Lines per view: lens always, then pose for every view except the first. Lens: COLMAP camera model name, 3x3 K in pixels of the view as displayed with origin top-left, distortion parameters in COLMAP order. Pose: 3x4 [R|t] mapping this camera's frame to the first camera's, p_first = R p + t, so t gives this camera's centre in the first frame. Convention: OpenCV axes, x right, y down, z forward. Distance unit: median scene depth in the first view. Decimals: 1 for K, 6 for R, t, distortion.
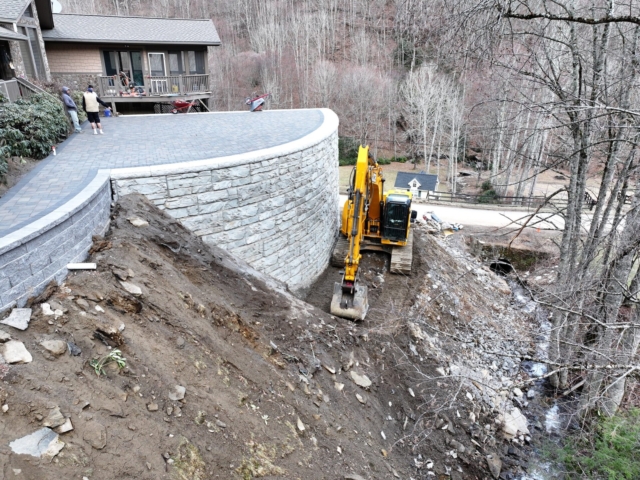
lens RADIAL K [[446.5, 0, 319.4], [0, 446.5, 240.2], [0, 0, 1]] dist [0.005513, 0.002046]
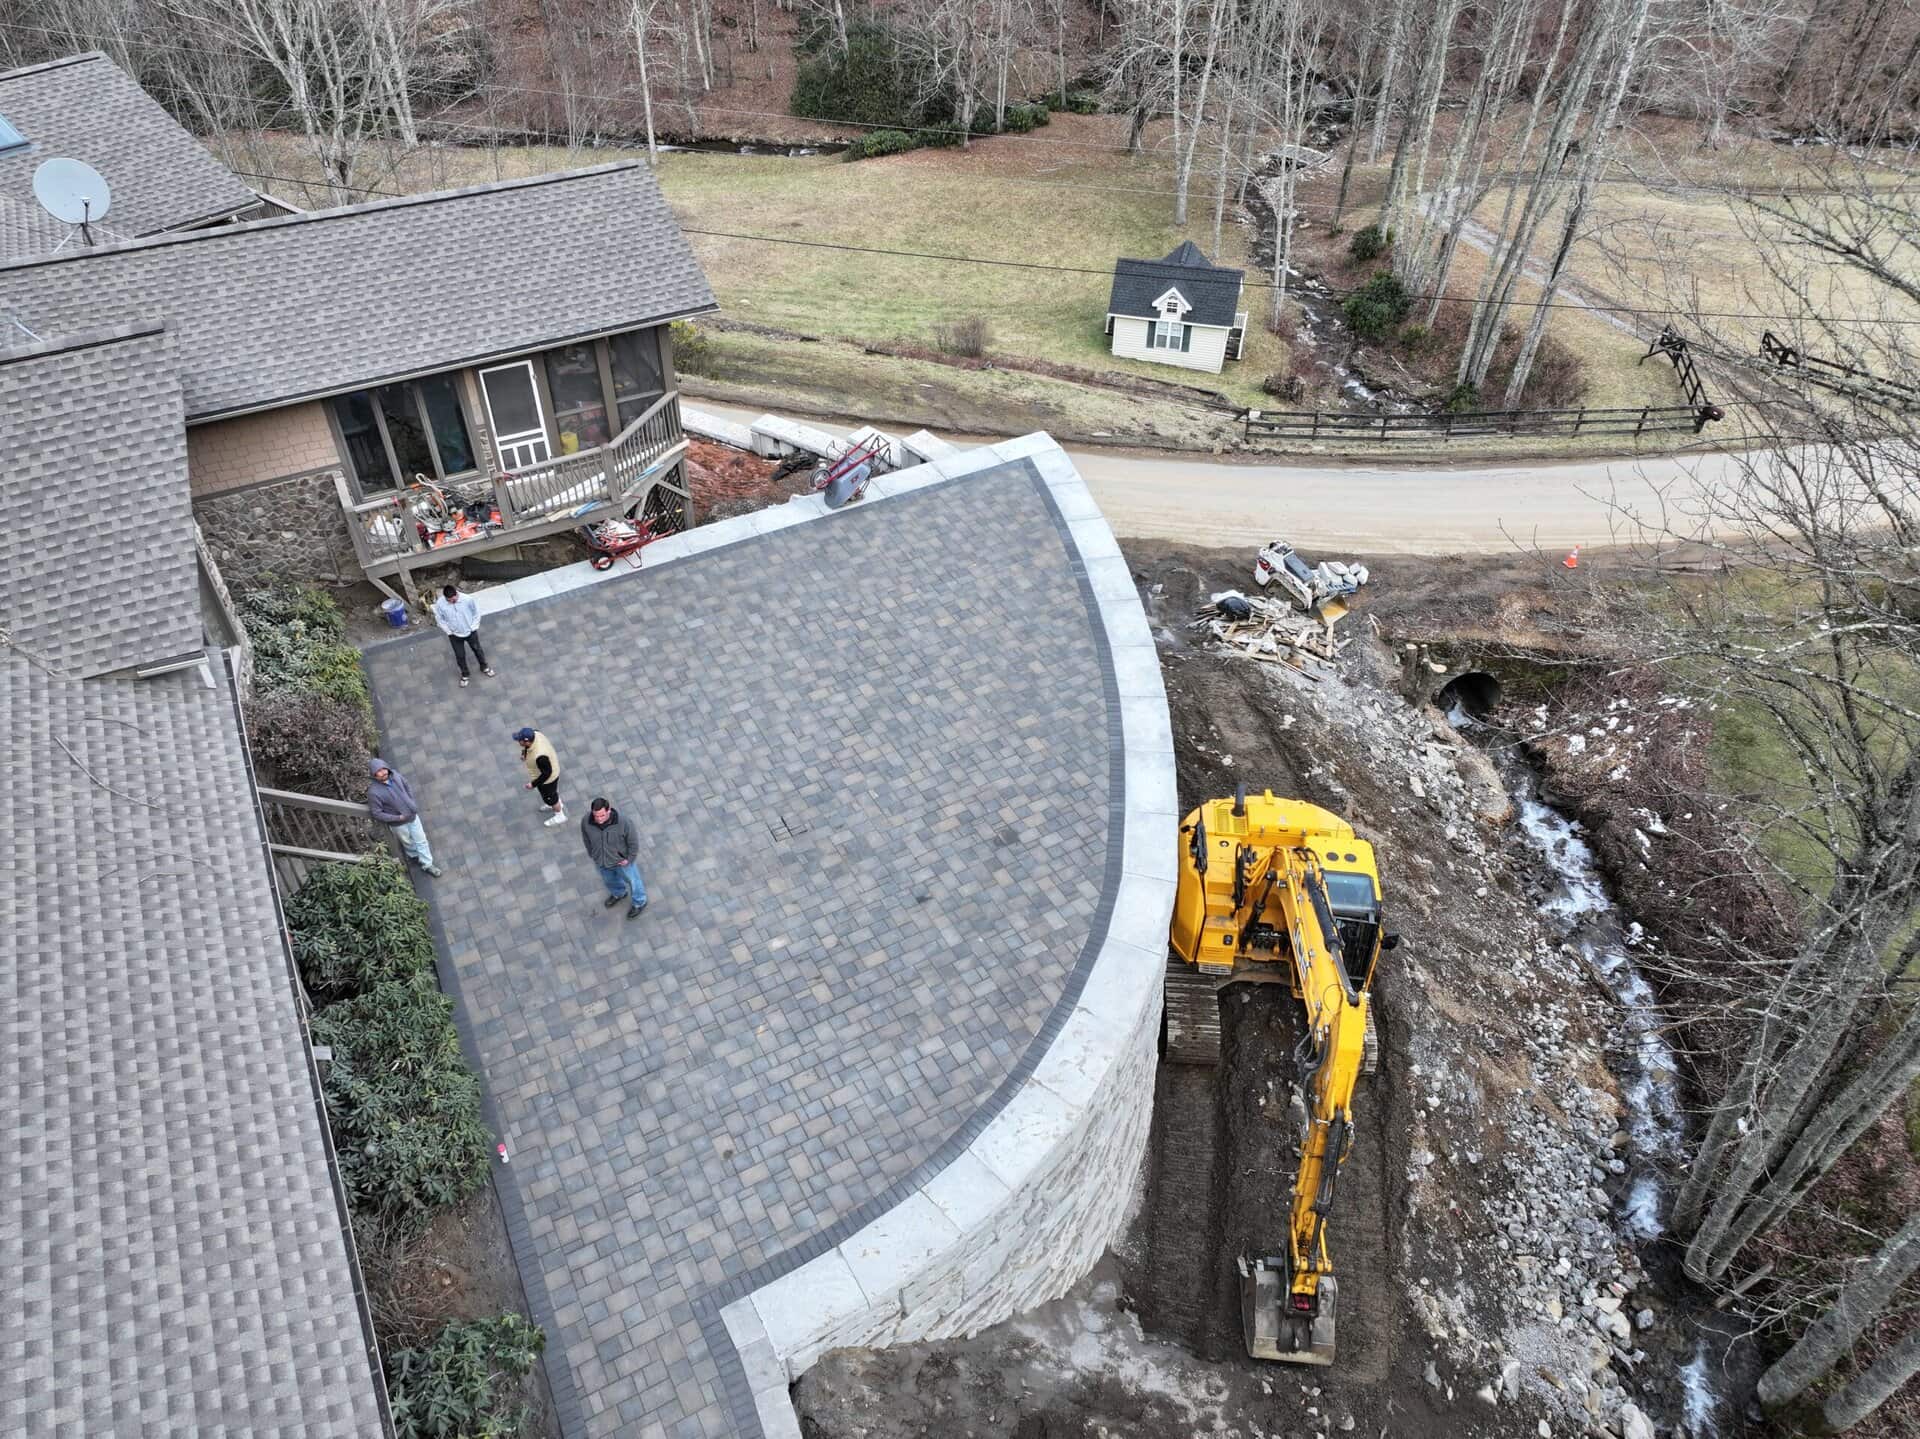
lens RADIAL K [[1339.5, 0, 962.7], [0, 1339.5, 718.7], [0, 0, 1]] dist [0.005513, 0.002046]
pose [[0.989274, -0.097437, 0.108824, -0.128397], [0.055202, 0.939146, 0.339053, -0.334407], [-0.135237, -0.329410, 0.934452, 0.040067]]
